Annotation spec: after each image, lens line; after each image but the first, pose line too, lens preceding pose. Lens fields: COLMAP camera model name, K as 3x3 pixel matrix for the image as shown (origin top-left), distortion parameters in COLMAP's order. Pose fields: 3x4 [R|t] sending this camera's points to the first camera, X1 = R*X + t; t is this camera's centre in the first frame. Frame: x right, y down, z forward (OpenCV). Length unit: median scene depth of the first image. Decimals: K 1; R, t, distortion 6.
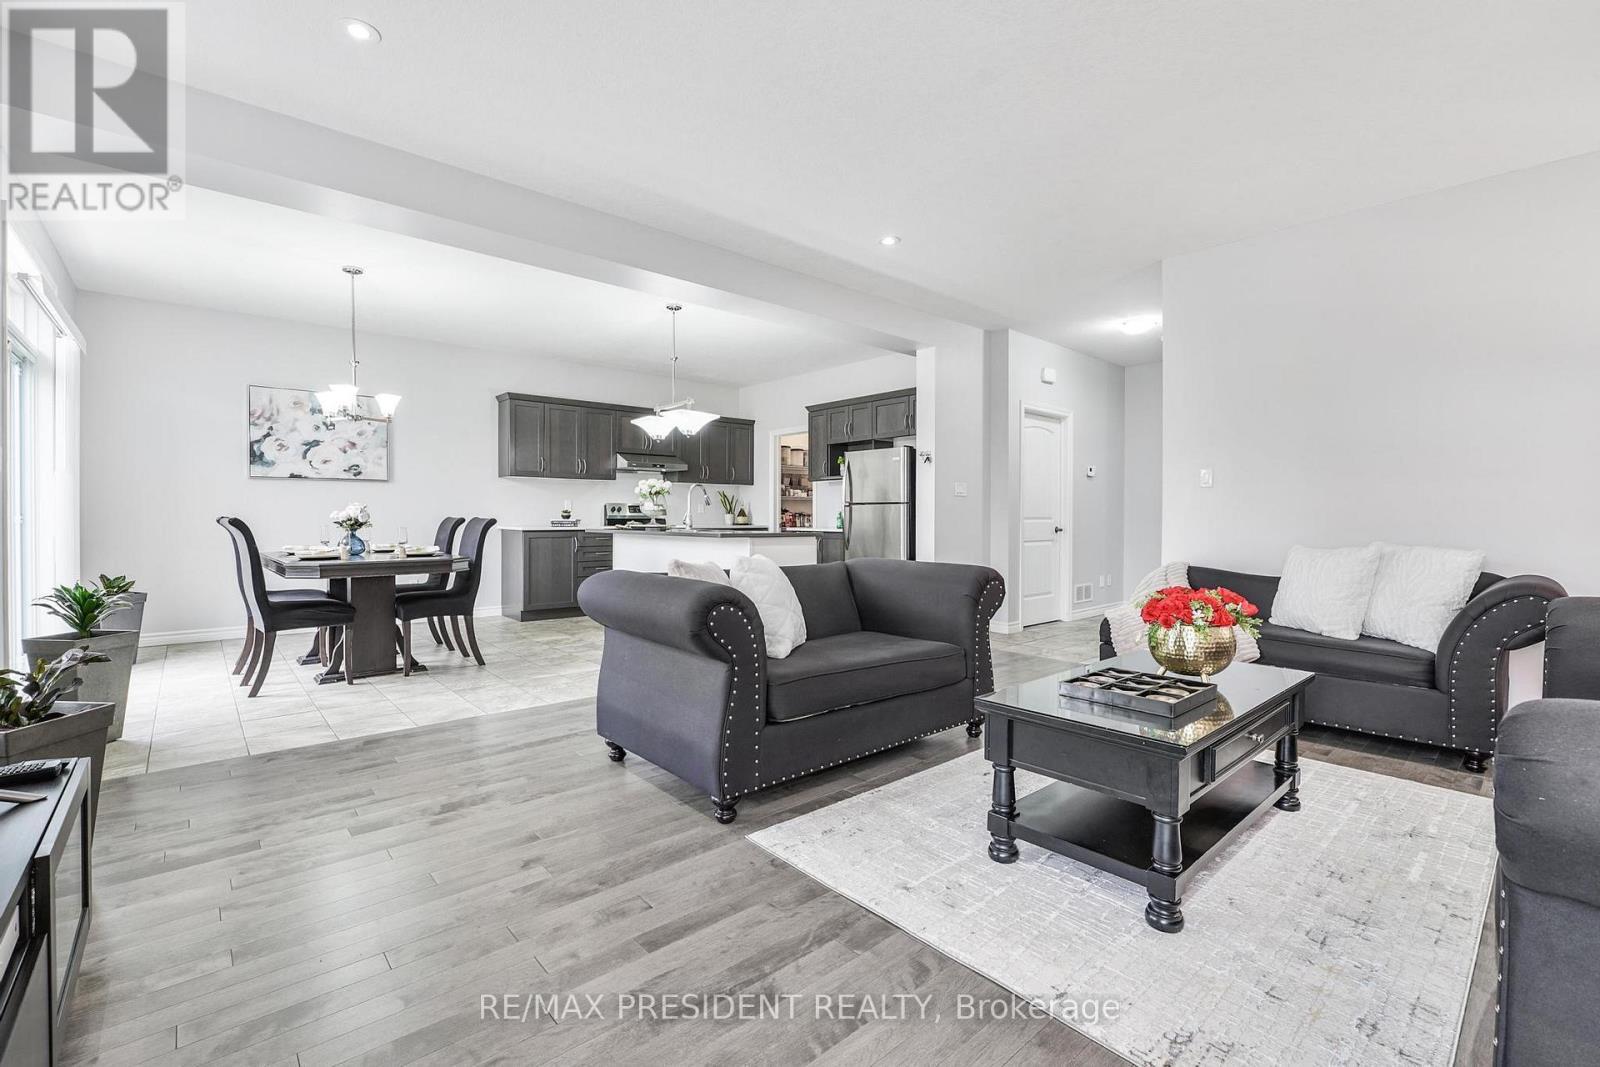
lens RADIAL K [[692.8, 0, 811.0], [0, 692.8, 524.9], [0, 0, 1]] dist [-0.018206, 0.002761]
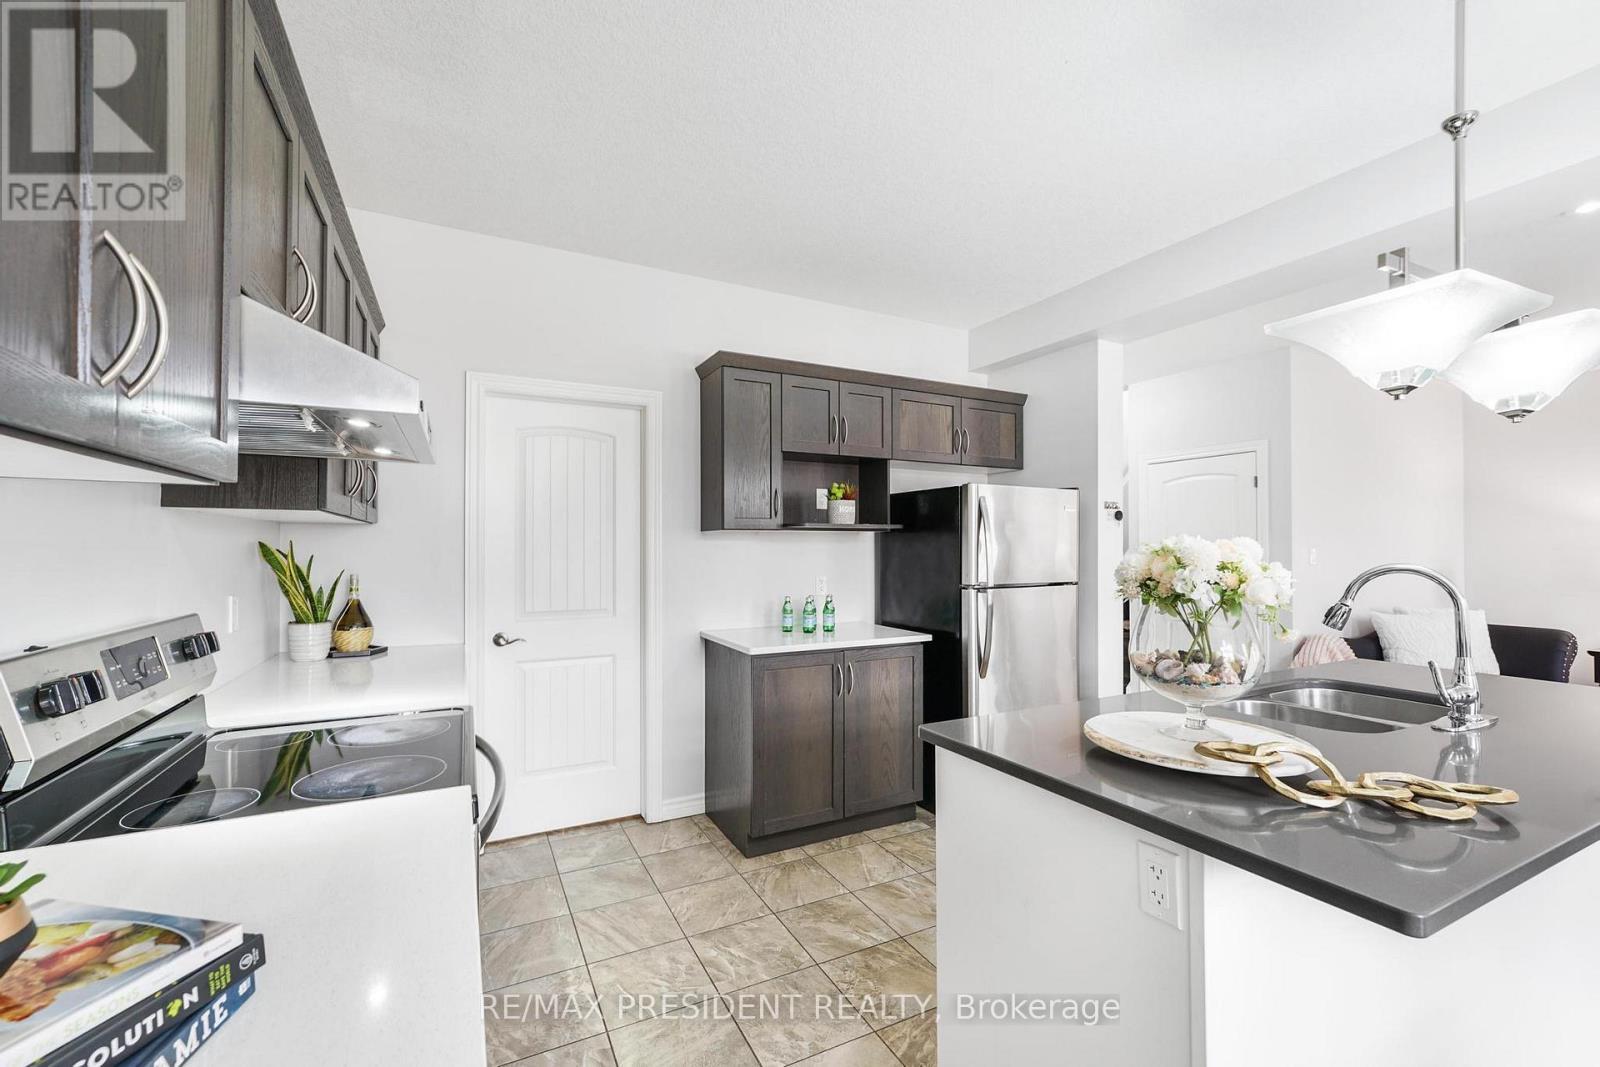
lens RADIAL K [[668.1, 0, 791.3], [0, 668.1, 544.9], [0, 0, 1]] dist [0.016056, 0.000892]
pose [[0.261044, 0.004429, 0.965317, -0.451125], [0.016088, 0.999831, -0.008938, -0.056953], [-0.965193, 0.017863, 0.260928, 1.004174]]
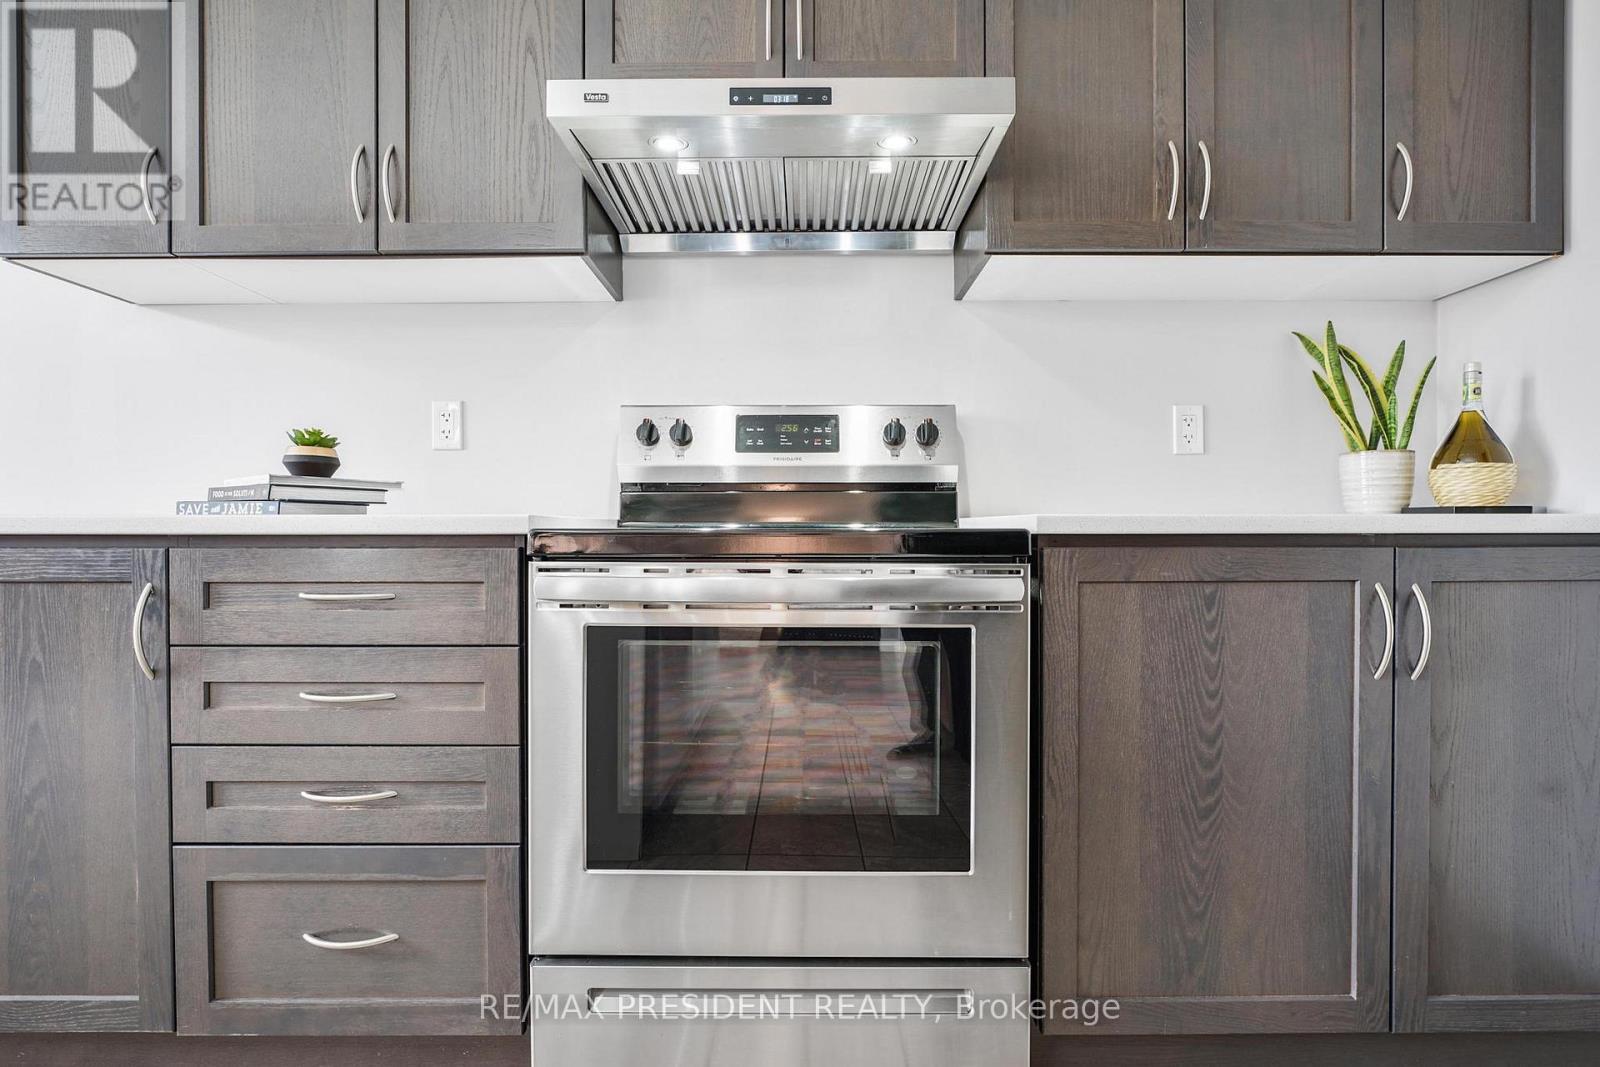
lens RADIAL K [[777.2, 0, 791.5], [0, 777.2, 534.2], [0, 0, 1]] dist [-0.016460, 0.001431]
pose [[0.740399, 0.001152, -0.672166, -0.131485], [-0.006326, 0.999966, -0.005254, 0.007919], [0.672138, 0.008142, 0.740381, 1.043415]]
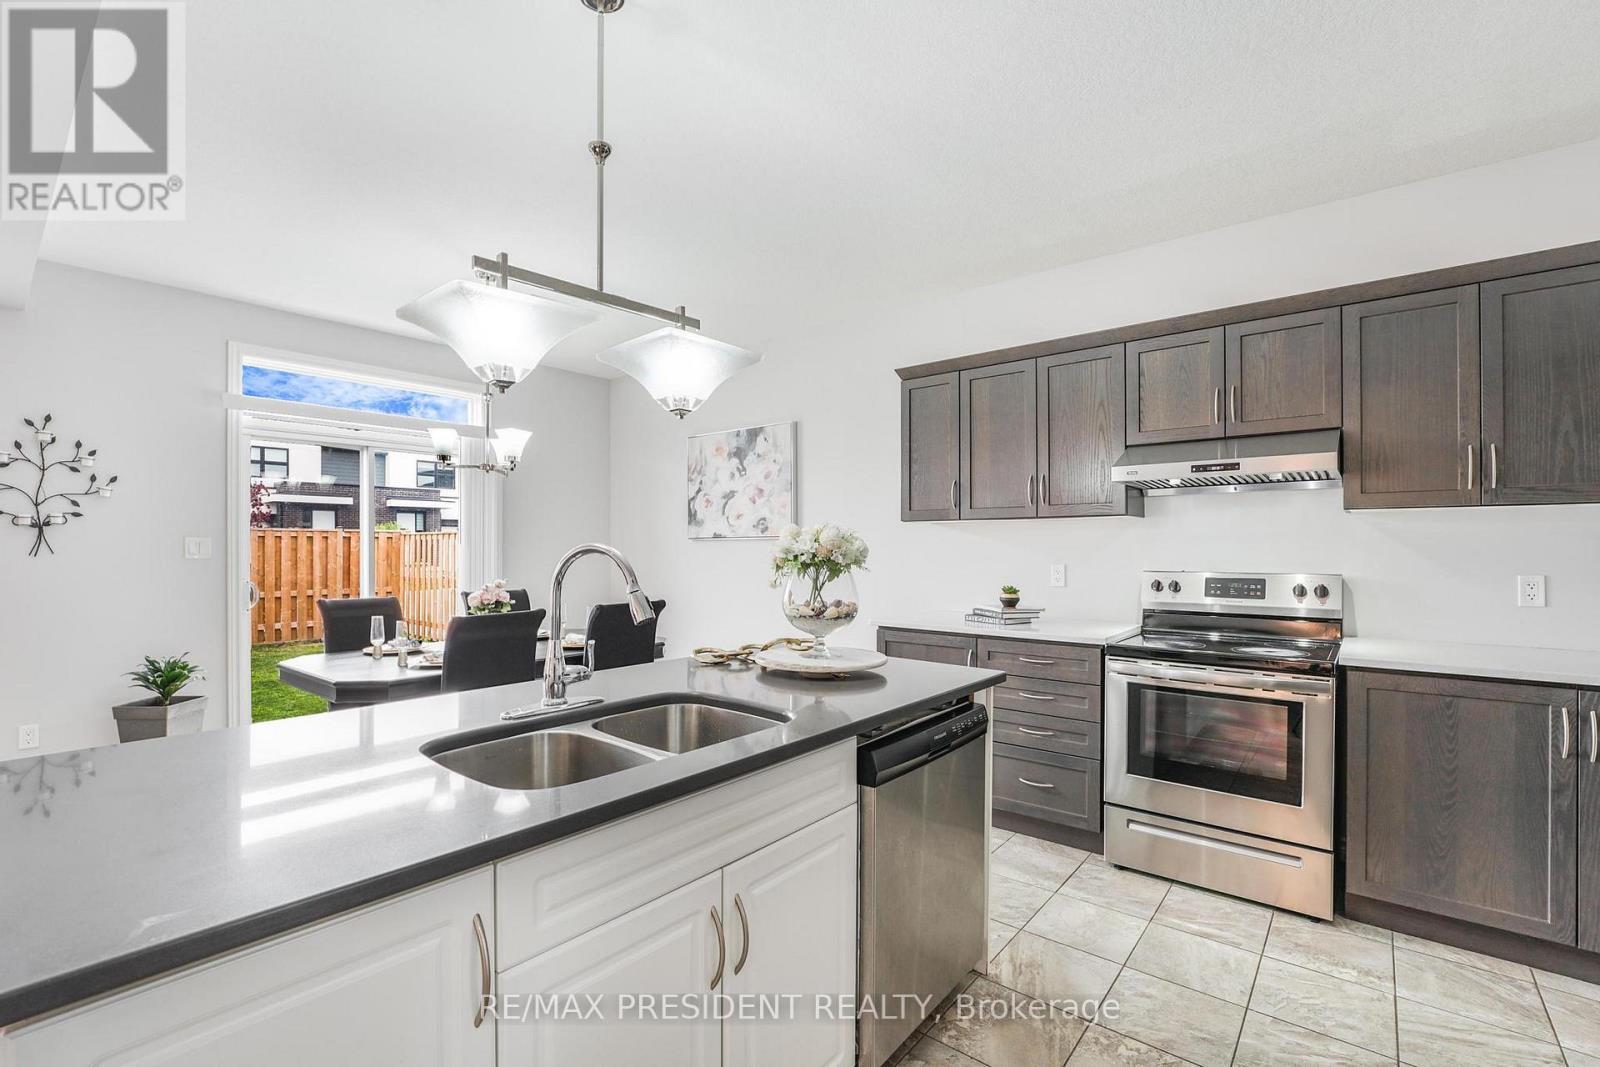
lens RADIAL K [[692.8, 0, 807.3], [0, 692.8, 546.7], [0, 0, 1]] dist [-0.018206, 0.002761]
pose [[0.157595, -0.003102, -0.987499, 0.098813], [-0.012740, 0.999905, -0.005174, -0.049411], [0.987422, 0.013396, 0.157541, 0.883427]]
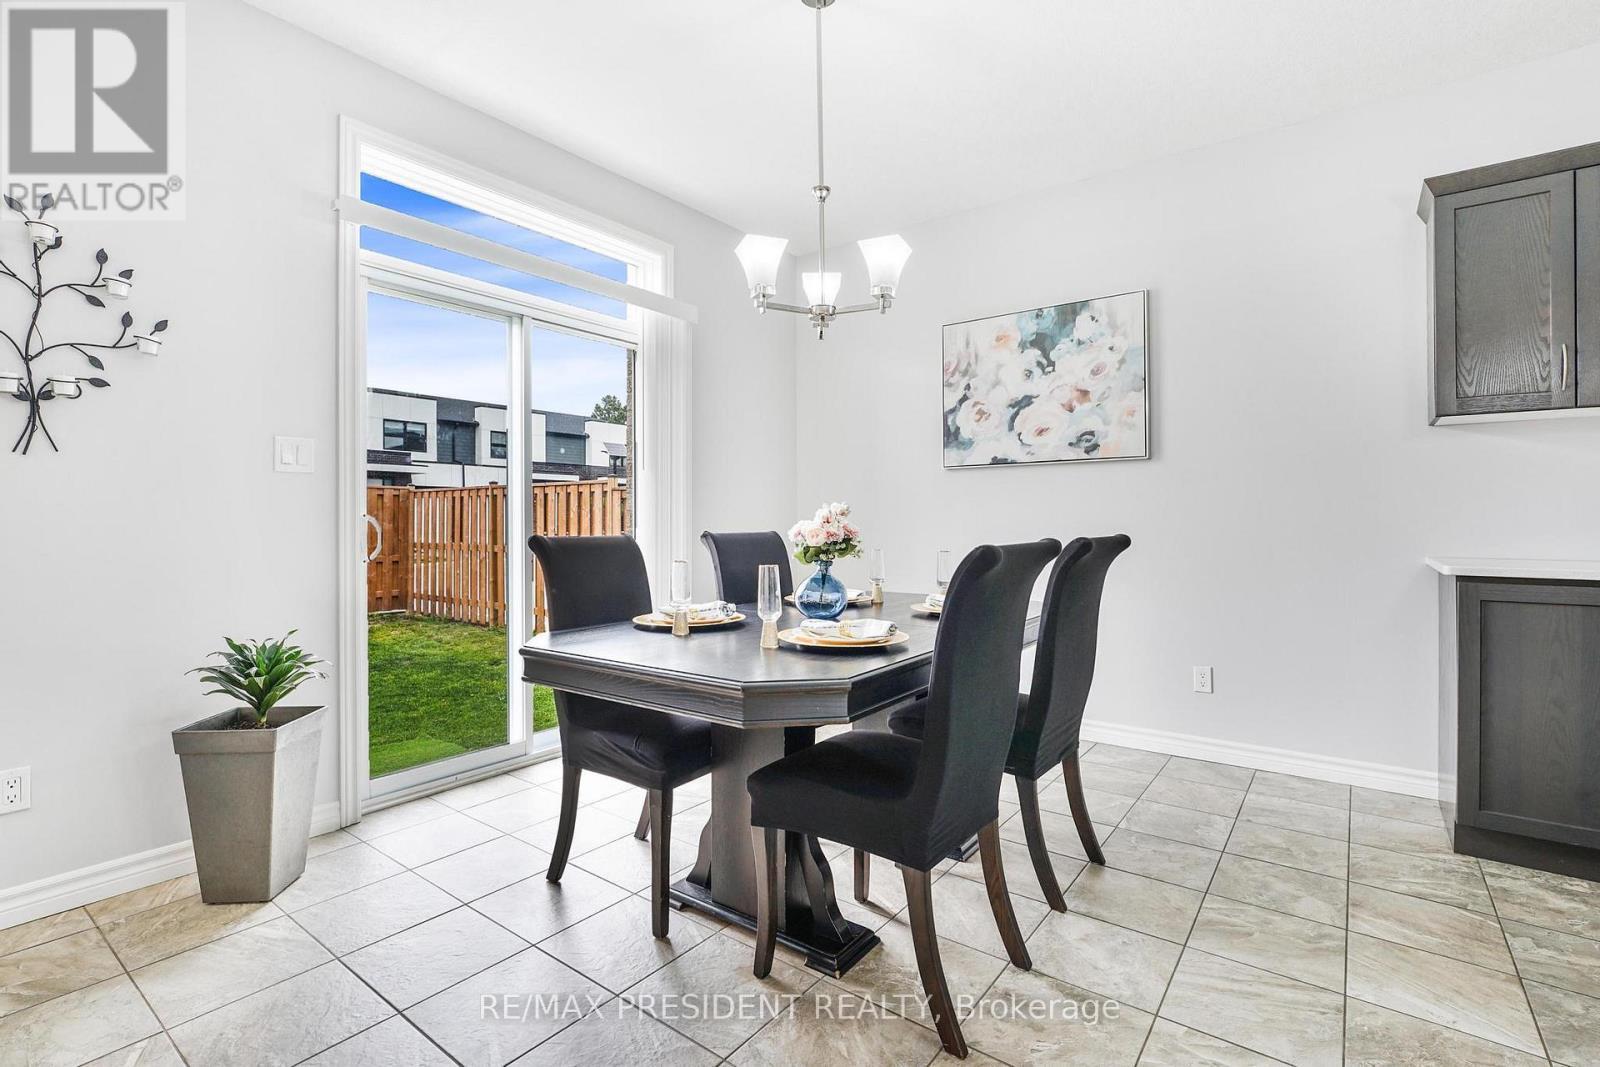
lens RADIAL K [[724.7, 0, 808.2], [0, 724.7, 521.4], [0, 0, 1]] dist [-0.018778, 0.003914]
pose [[0.197647, -0.002838, -0.980269, -0.151103], [-0.010483, 0.999933, -0.005008, -0.012176], [0.980217, 0.011266, 0.197604, 0.646059]]
